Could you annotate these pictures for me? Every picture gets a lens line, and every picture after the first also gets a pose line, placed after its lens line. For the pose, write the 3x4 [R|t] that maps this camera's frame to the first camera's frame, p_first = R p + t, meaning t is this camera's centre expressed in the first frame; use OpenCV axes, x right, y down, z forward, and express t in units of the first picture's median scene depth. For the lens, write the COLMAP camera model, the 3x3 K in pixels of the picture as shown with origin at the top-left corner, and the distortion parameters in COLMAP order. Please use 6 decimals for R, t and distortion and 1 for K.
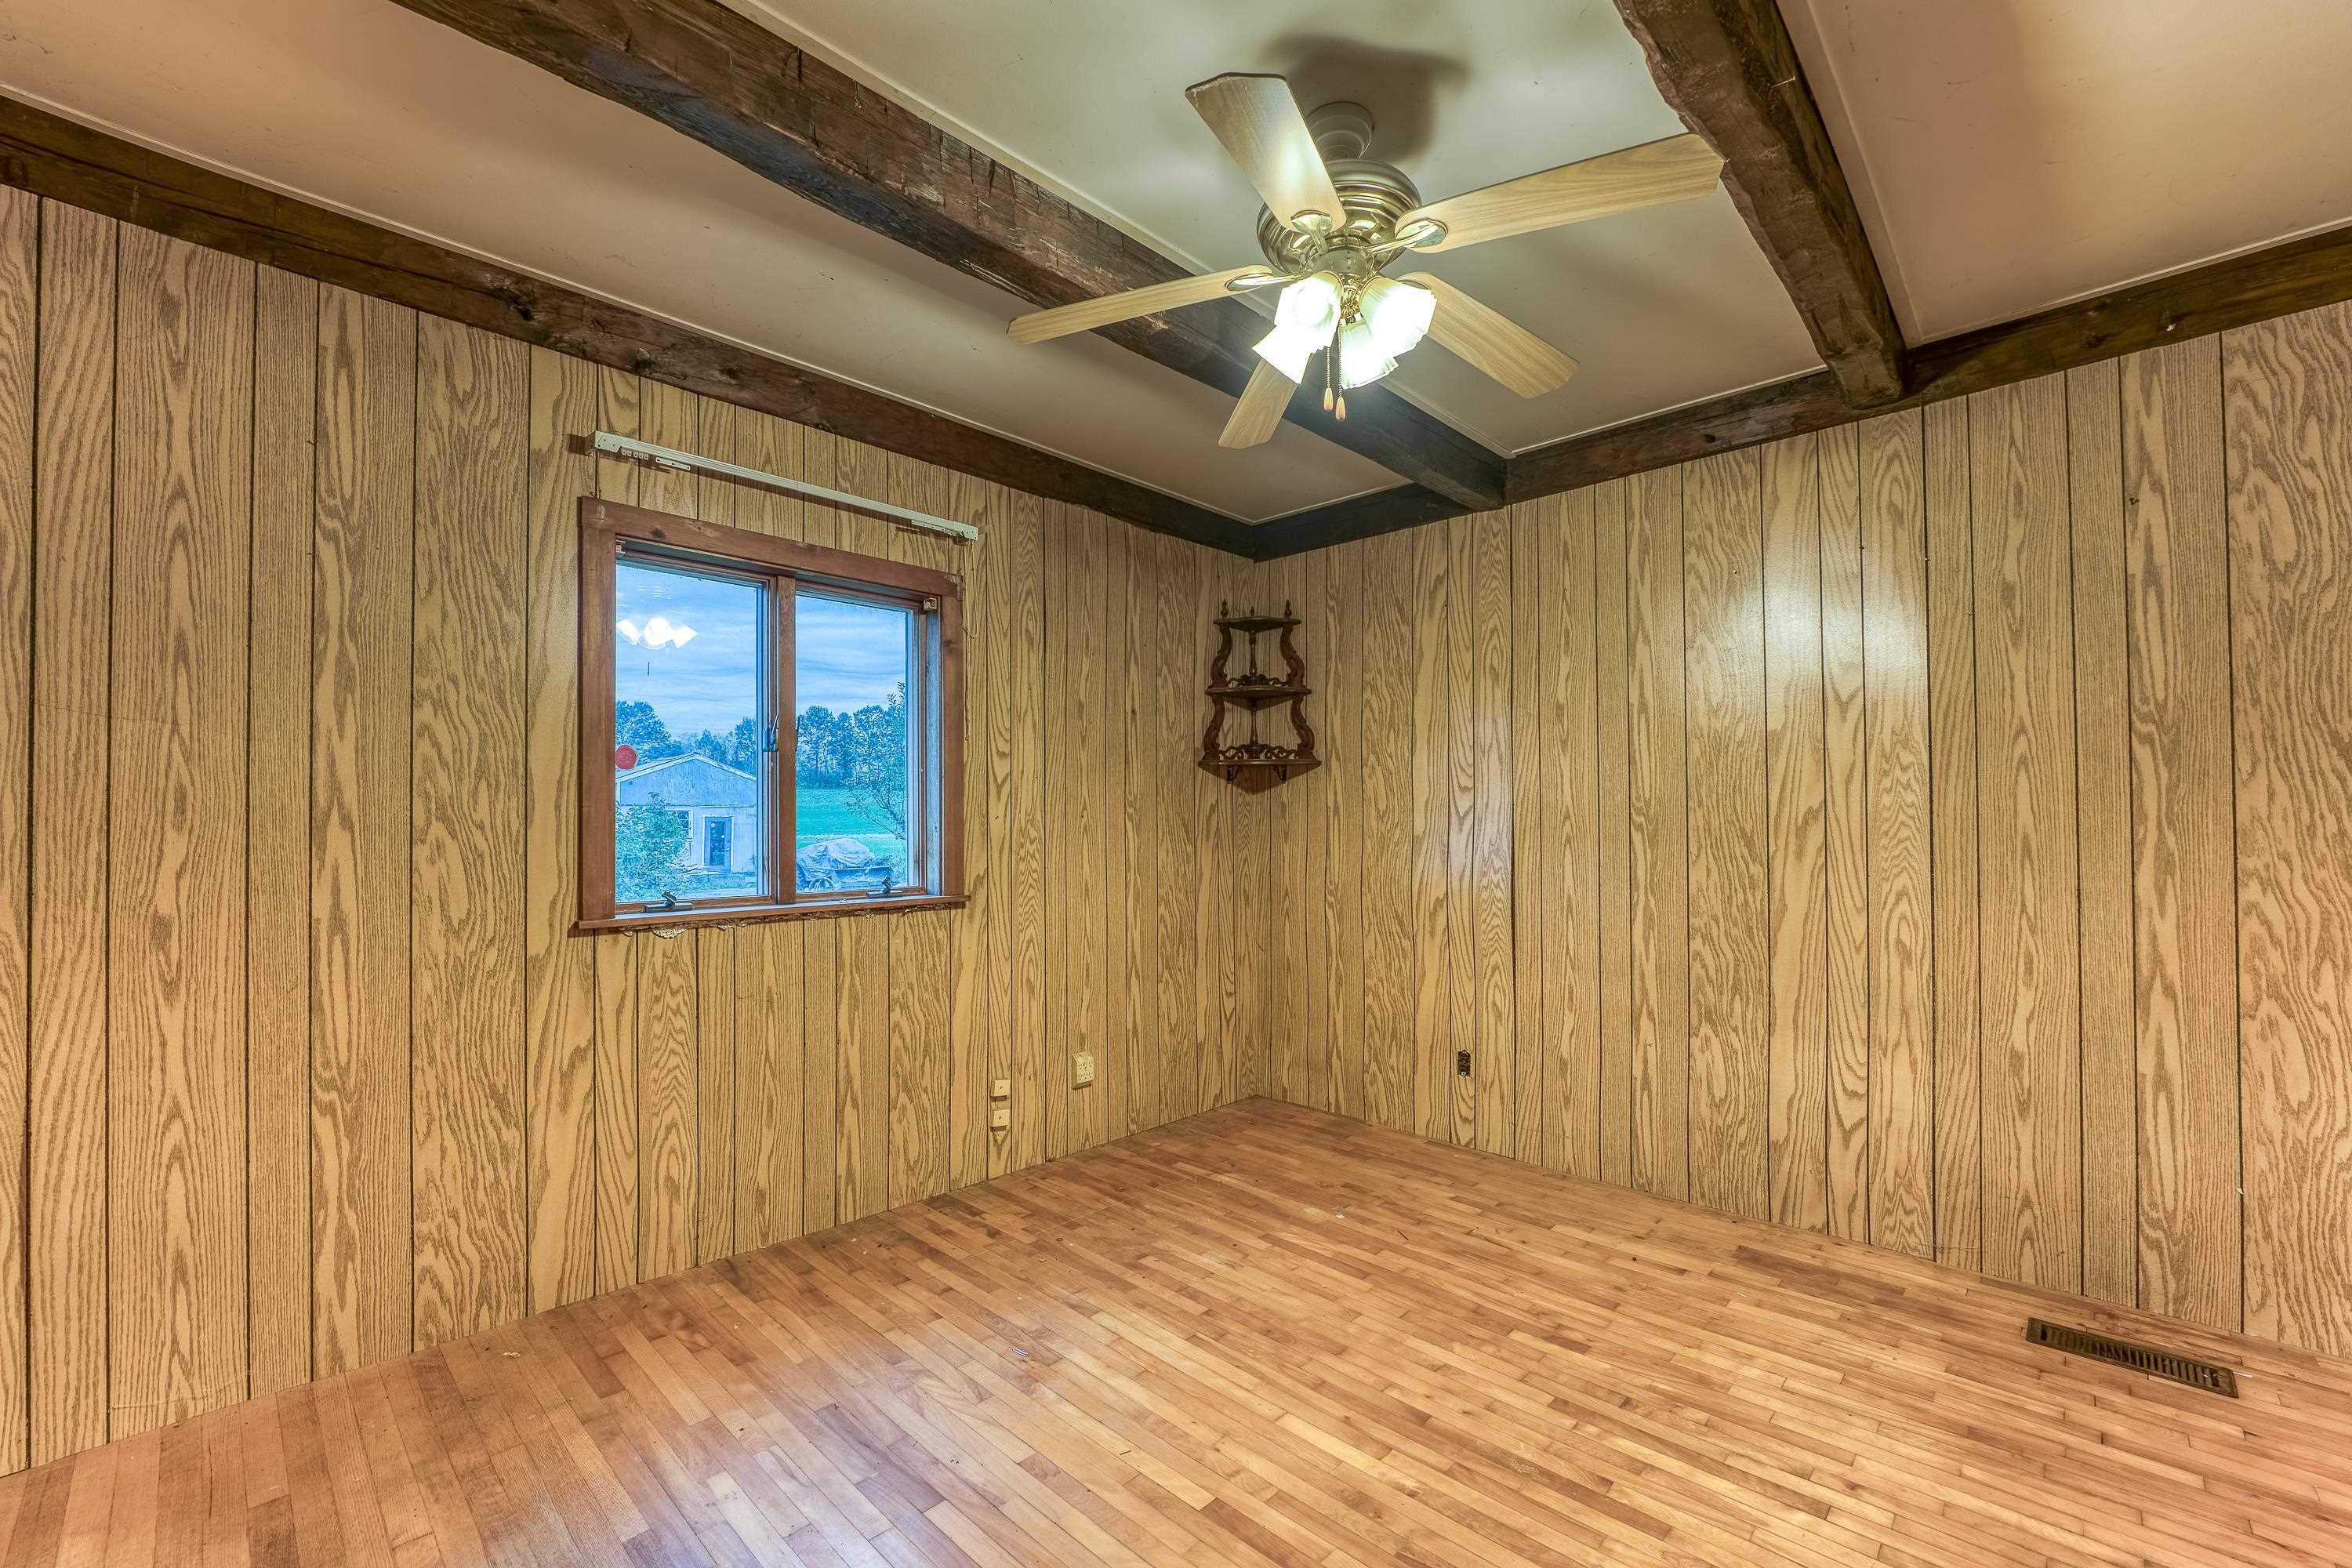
lens RADIAL K [[963.9, 0, 1180.1], [0, 963.9, 816.2], [0, 0, 1]] dist [-0.013616, -0.000340]
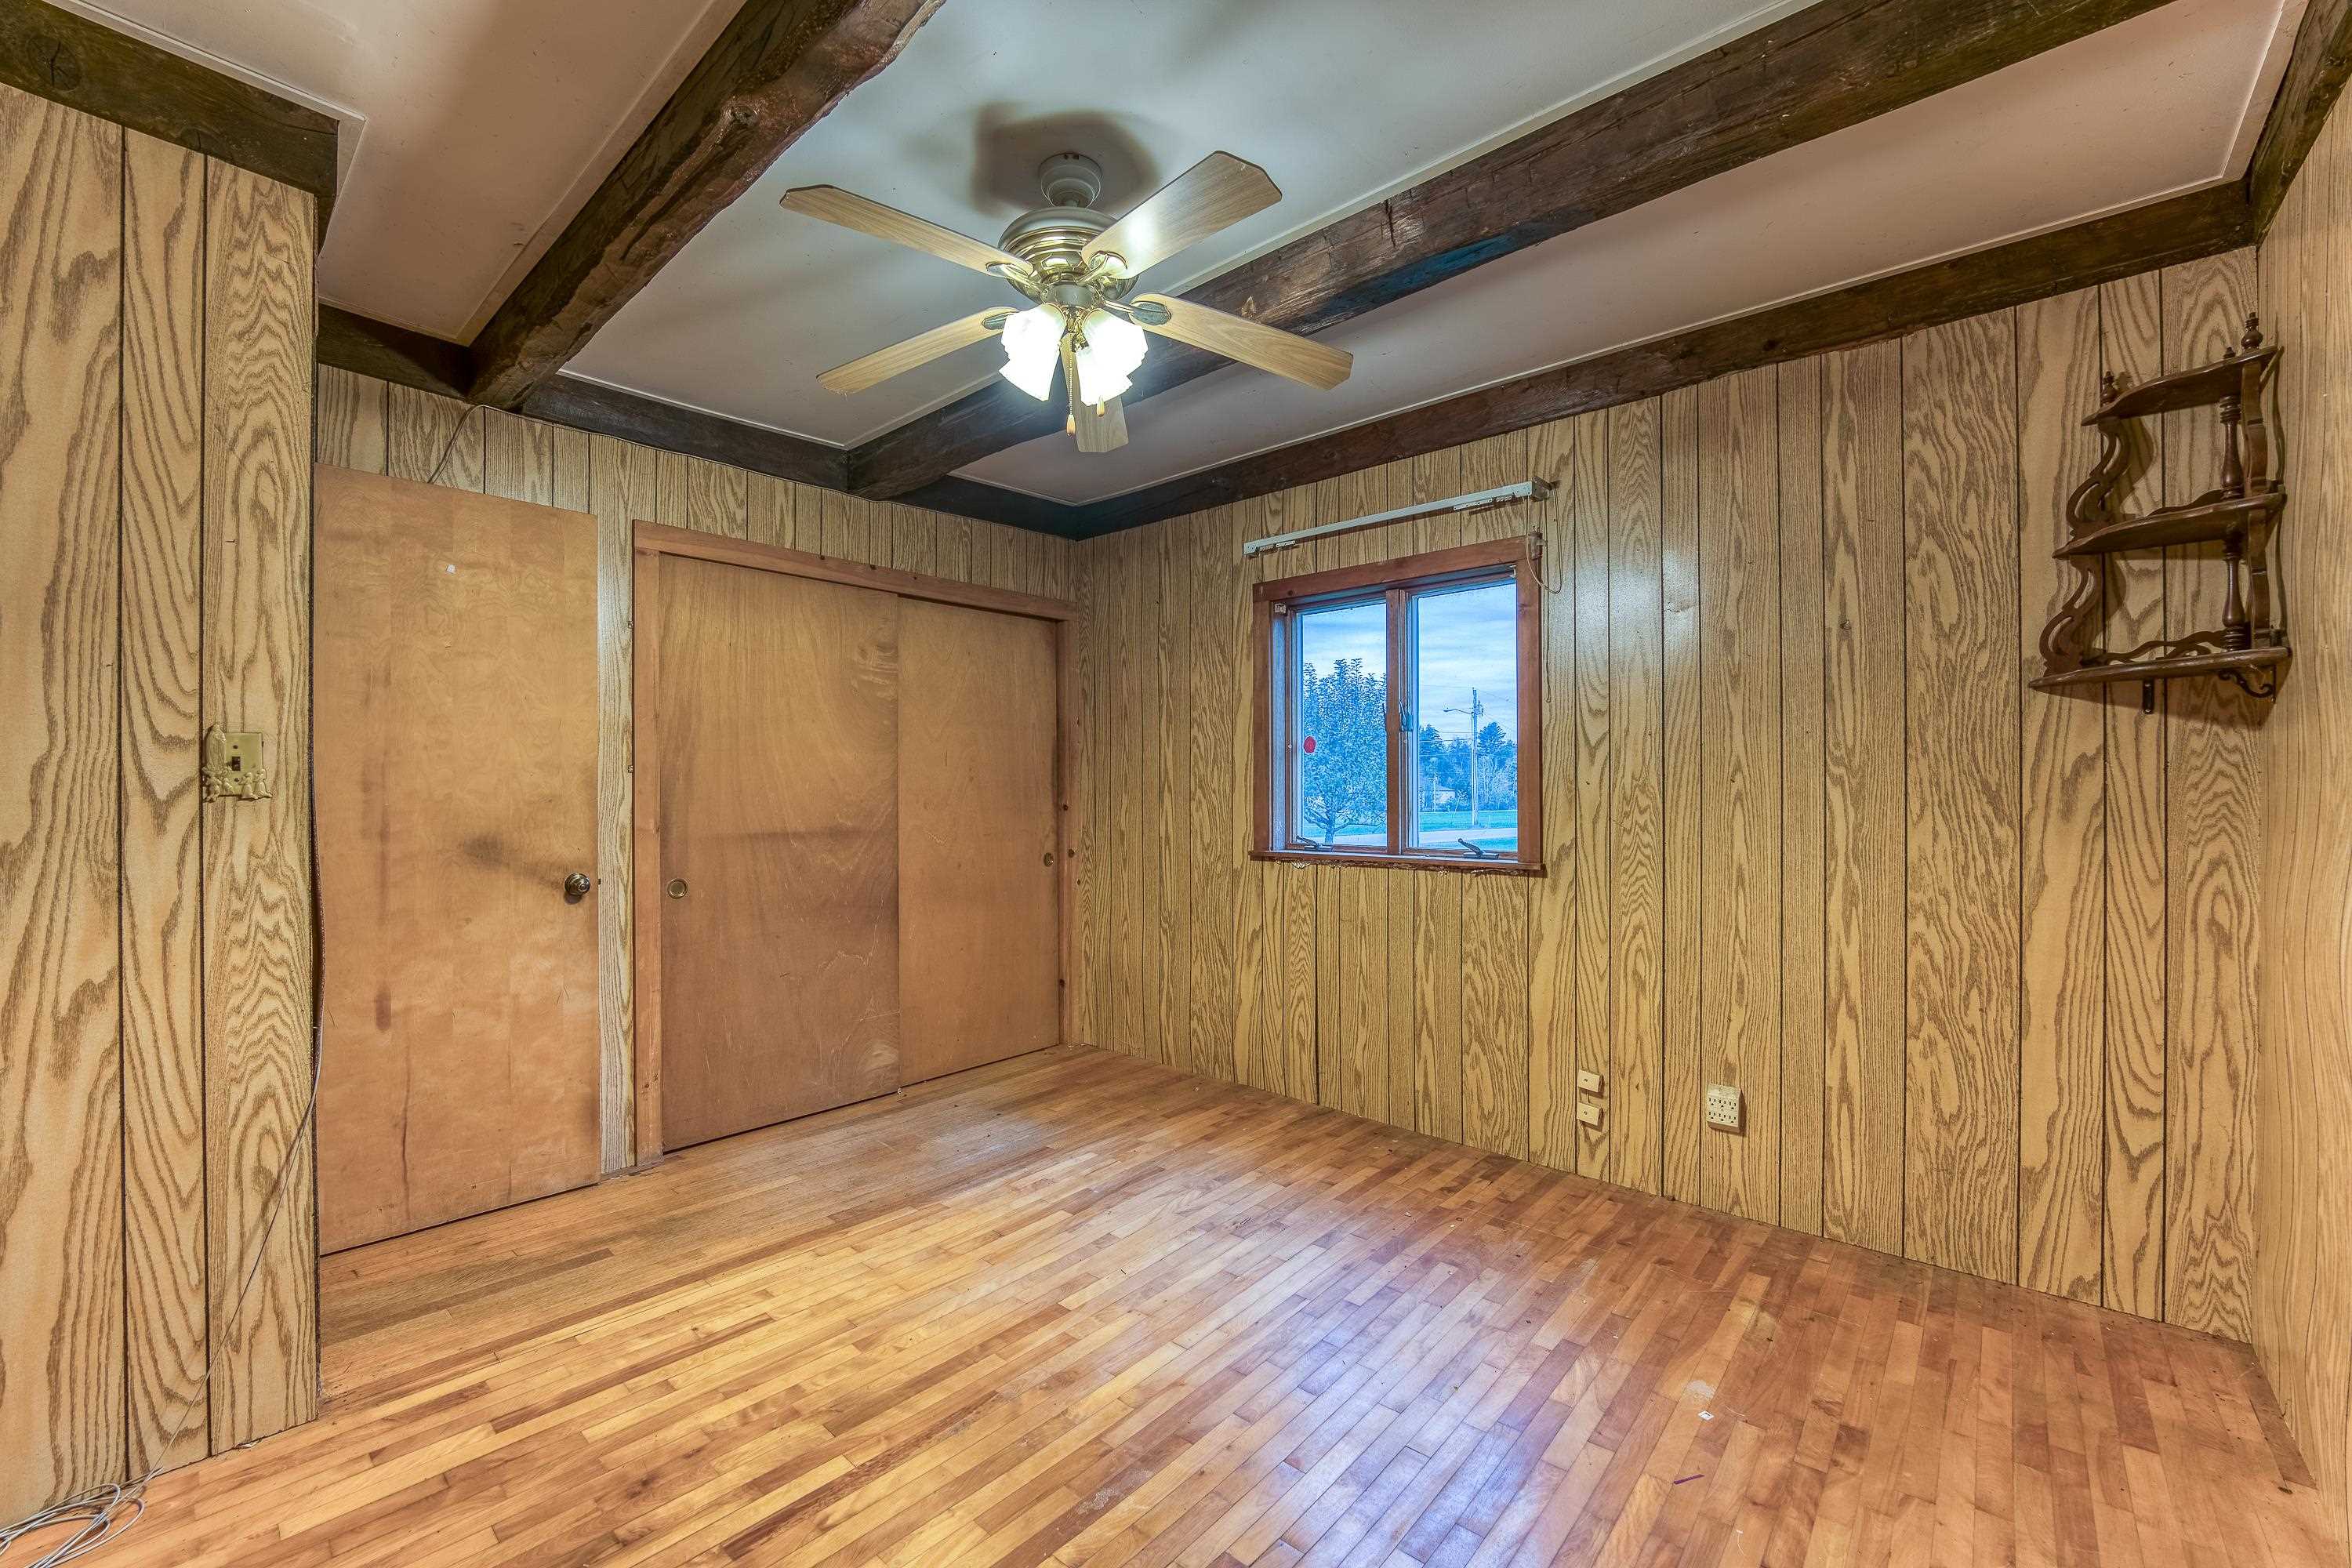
lens RADIAL K [[961.9, 0, 1170.4], [0, 961.9, 797.7], [0, 0, 1]] dist [-0.014848, 0.000041]
pose [[0.040227, 0.005902, -0.999173, 0.798113], [0.005933, 0.999964, 0.006145, 0.008464], [0.999173, -0.006175, 0.040190, 0.652828]]
